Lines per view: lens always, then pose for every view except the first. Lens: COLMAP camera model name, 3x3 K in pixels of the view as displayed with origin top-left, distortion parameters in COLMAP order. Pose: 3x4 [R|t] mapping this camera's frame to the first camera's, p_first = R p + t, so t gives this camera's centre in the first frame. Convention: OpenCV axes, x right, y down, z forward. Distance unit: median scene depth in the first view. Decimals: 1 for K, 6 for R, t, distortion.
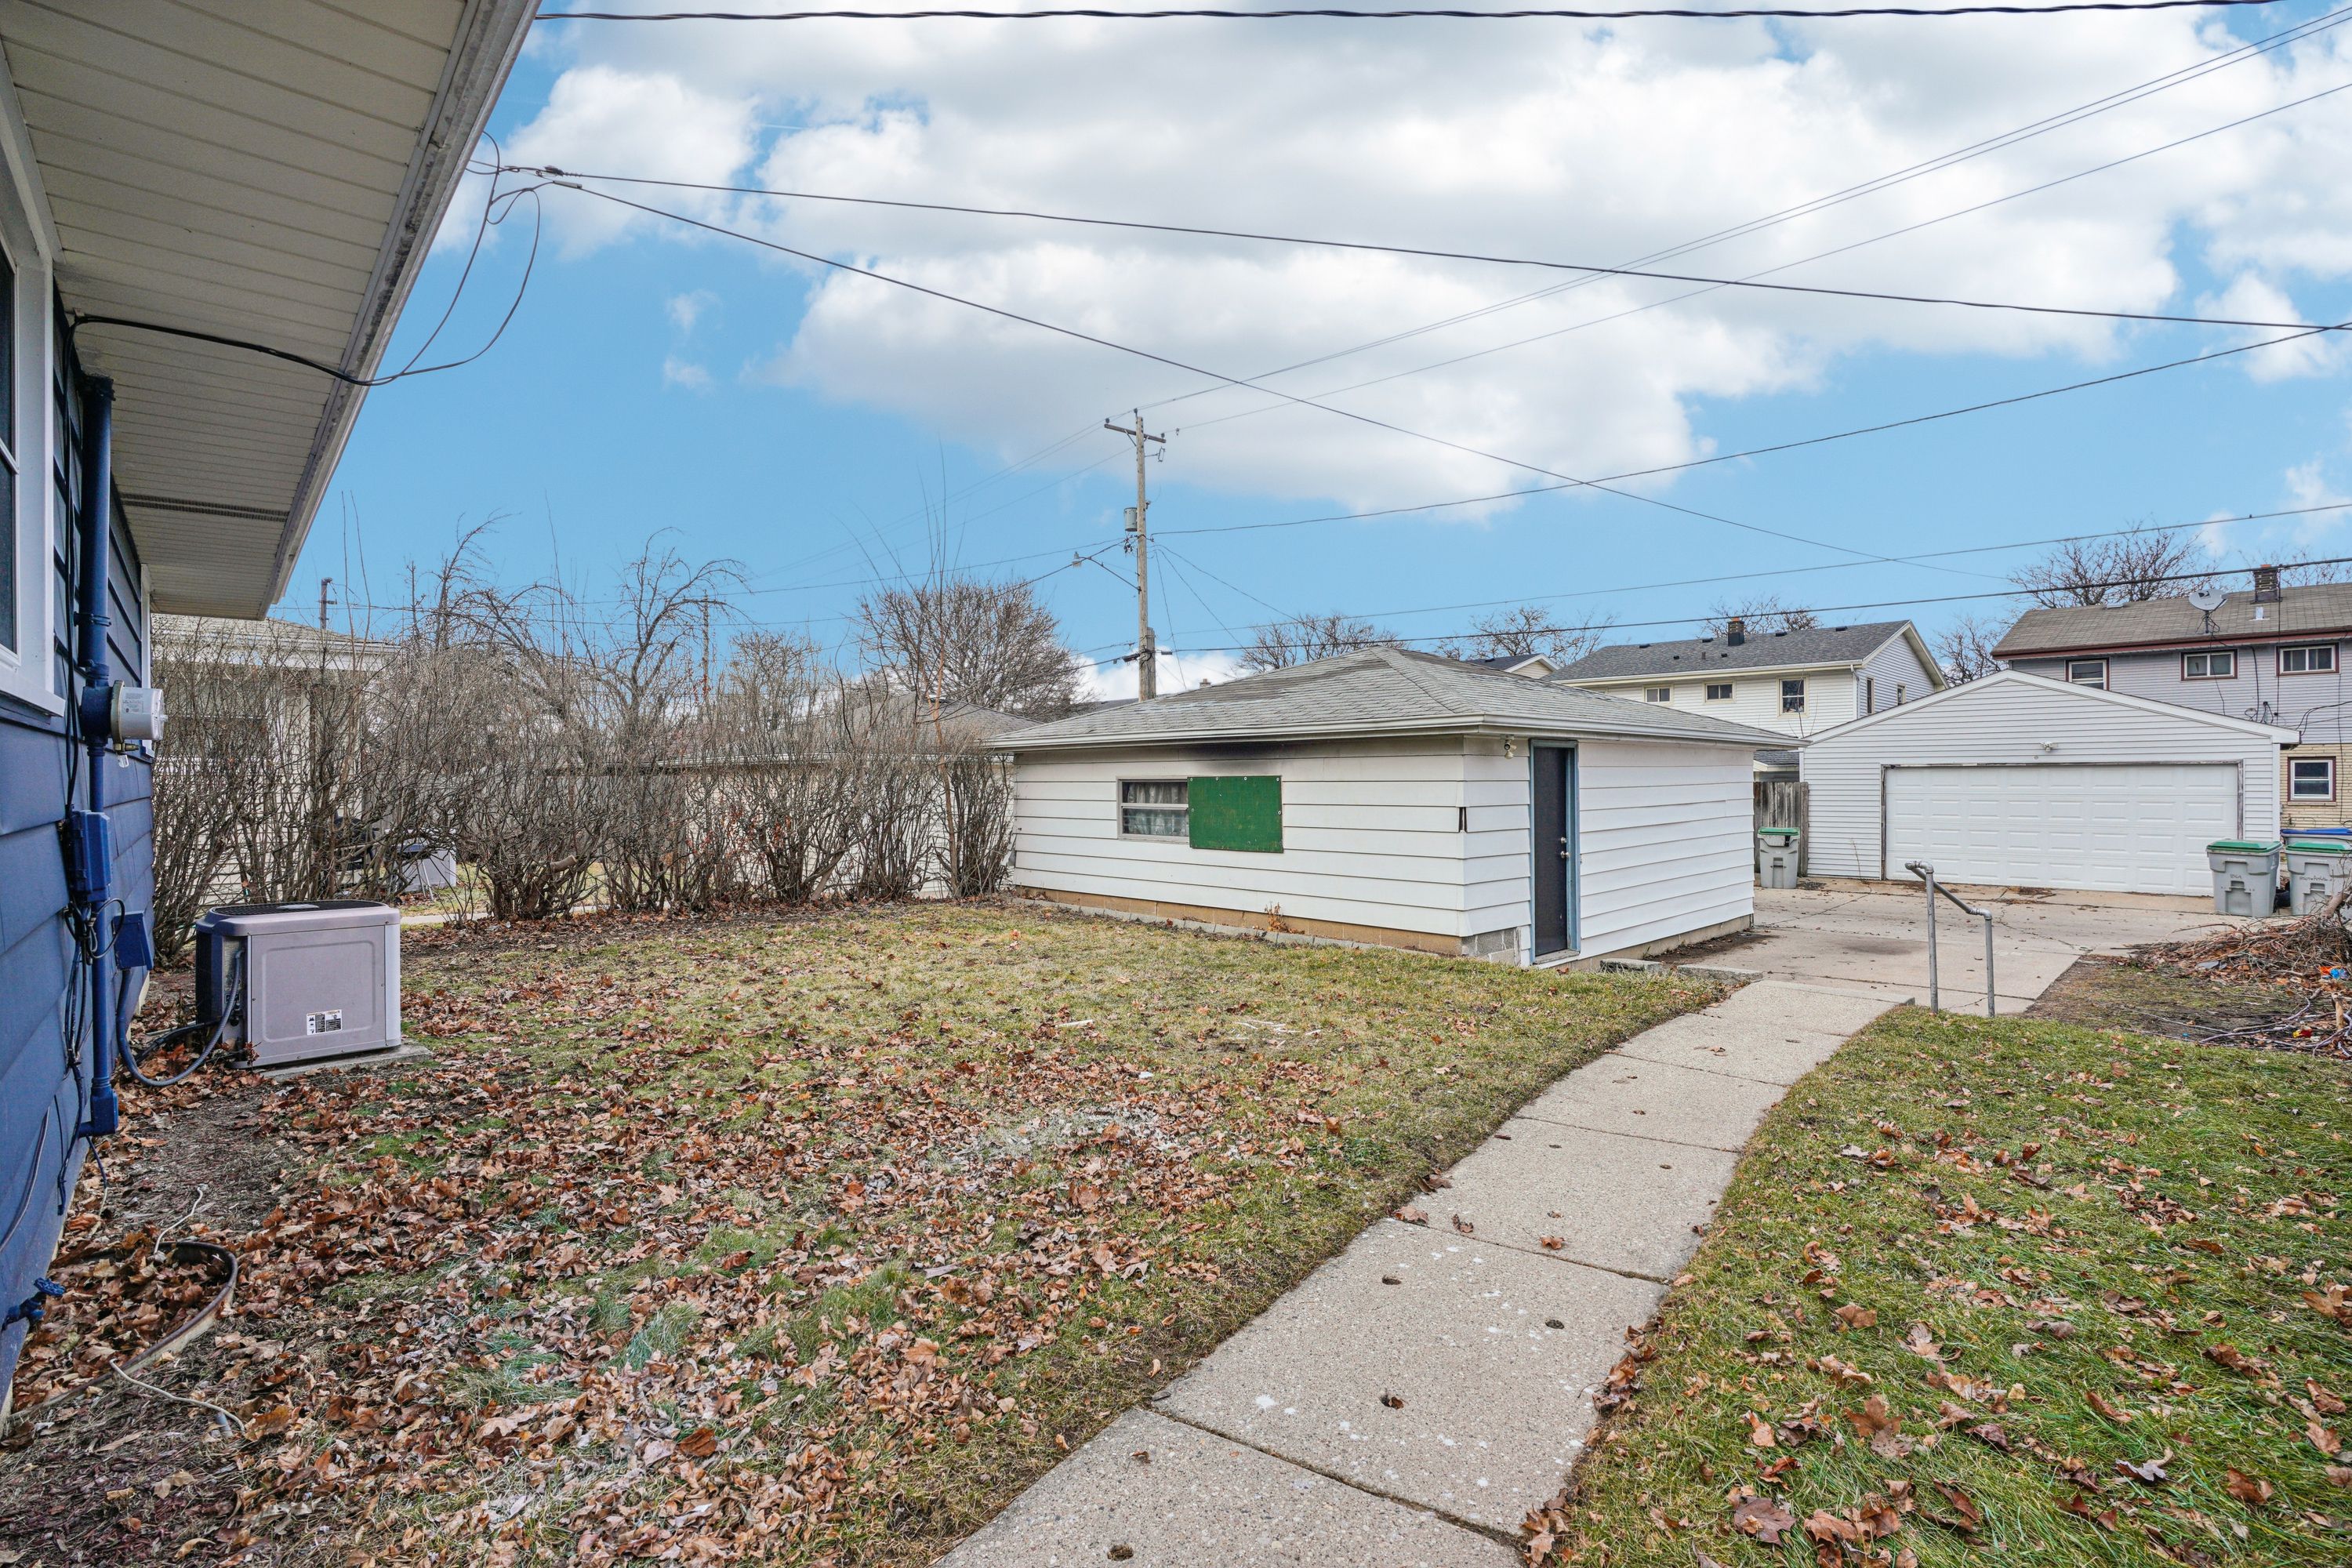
lens RADIAL K [[1134.4, 0, 1149.9], [0, 1134.4, 781.6], [0, 0, 1]] dist [-0.002396, 0.000342]
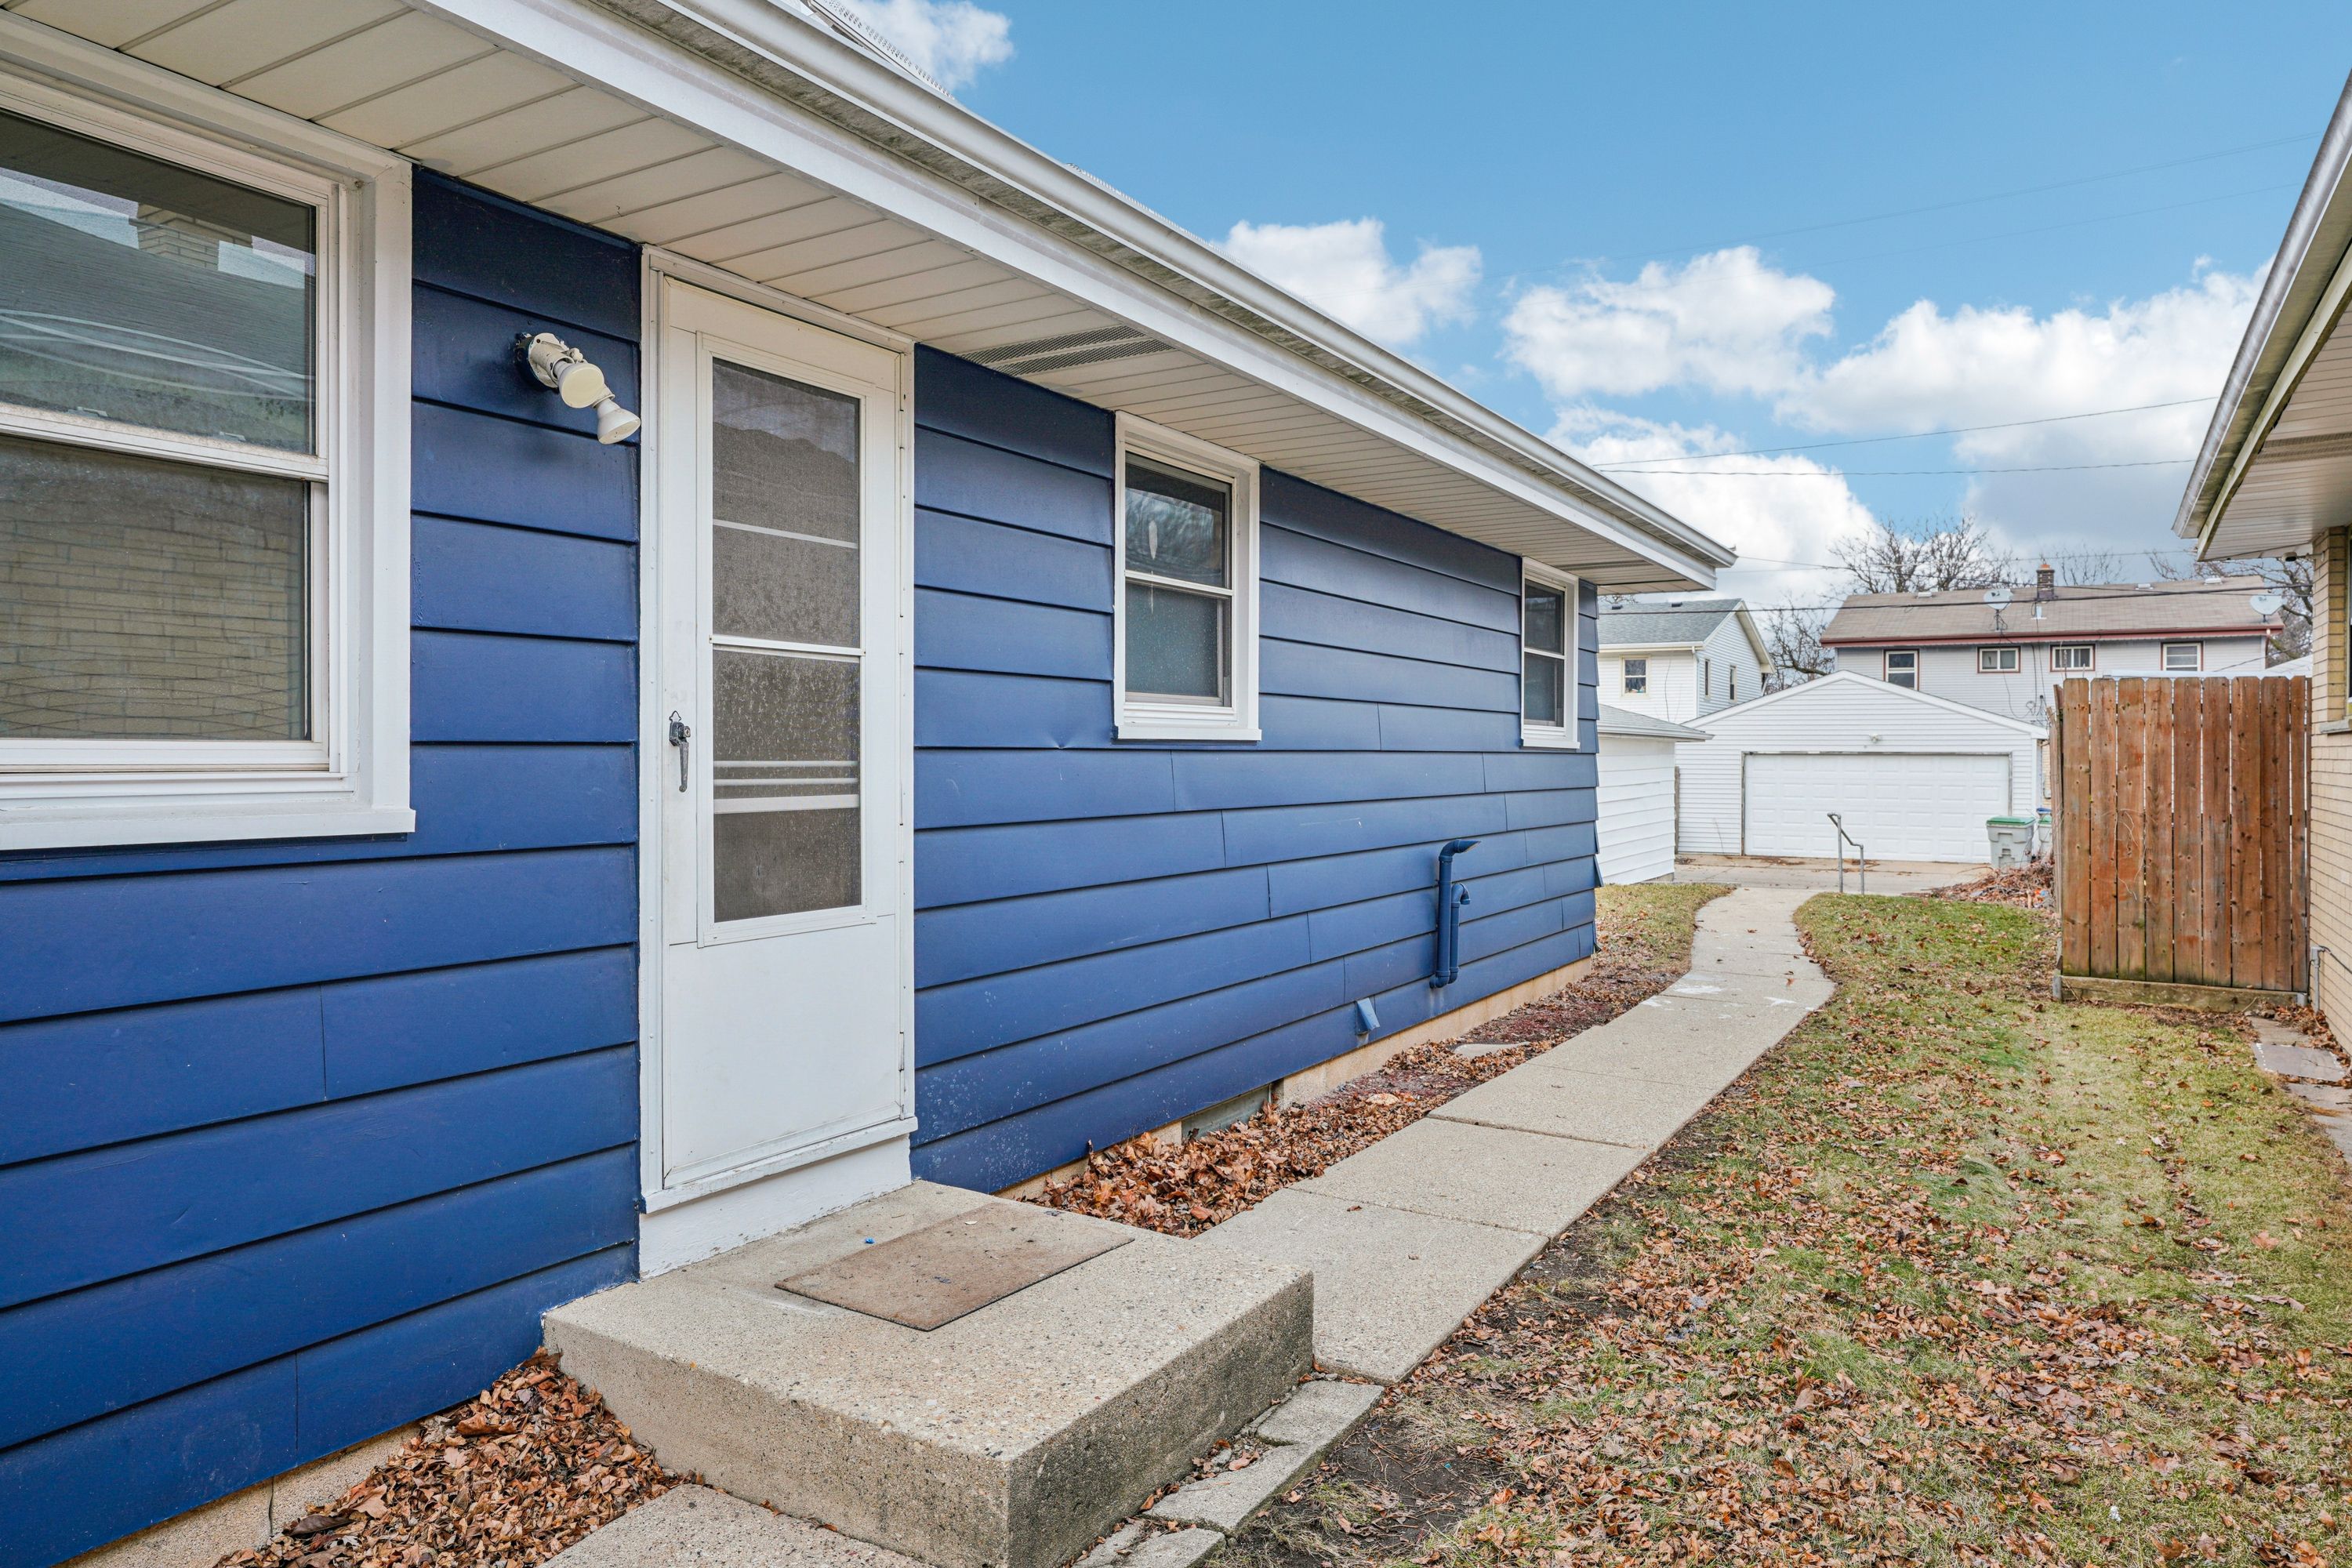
lens RADIAL K [[1474.6, 0, 1176.0], [0, 1474.6, 784.0], [0, 0, 1]] dist [0.001281, -0.000419]
pose [[0.971736, 0.003087, 0.236052, -0.195864], [-0.007004, 0.999851, 0.015757, -0.001596], [-0.235968, -0.016965, 0.971613, -0.226941]]
